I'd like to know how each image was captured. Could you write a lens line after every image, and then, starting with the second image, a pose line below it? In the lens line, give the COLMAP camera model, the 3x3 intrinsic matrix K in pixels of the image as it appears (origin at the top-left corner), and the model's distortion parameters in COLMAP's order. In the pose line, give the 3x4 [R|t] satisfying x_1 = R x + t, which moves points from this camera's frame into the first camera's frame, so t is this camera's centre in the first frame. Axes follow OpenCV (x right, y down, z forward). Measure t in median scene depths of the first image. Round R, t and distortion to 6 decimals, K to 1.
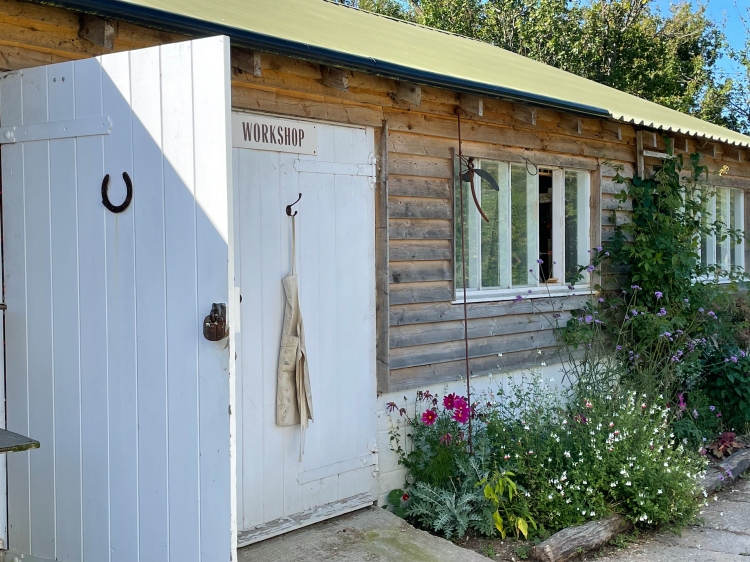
lens RADIAL K [[998.1, 0, 374.6], [0, 998.1, 279.9], [0, 0, 1]] dist [0.039741, 0.000000]
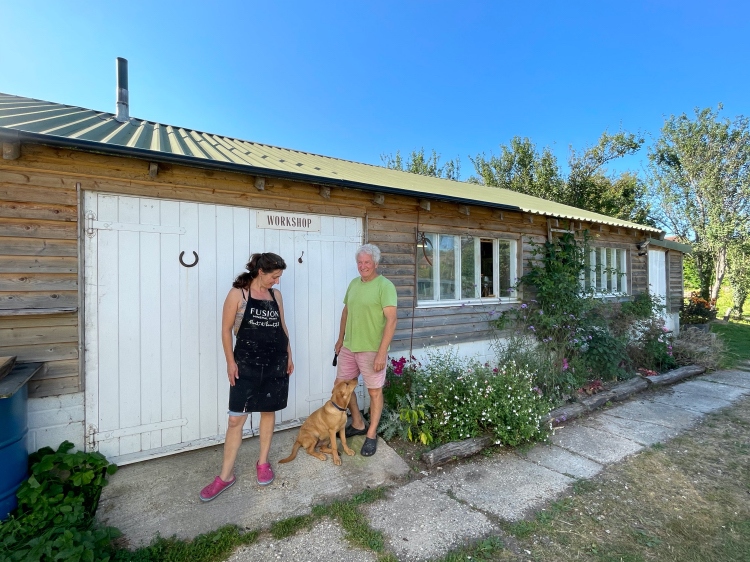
lens RADIAL K [[361.9, 0, 376.0], [0, 361.9, 282.6], [0, 0, 1]] dist [-0.006355, 0.000691]
pose [[0.947246, 0.000906, -0.320507, 0.200393], [-0.008103, 0.999744, -0.021121, -0.008991], [0.320406, 0.022604, 0.947011, 0.272815]]
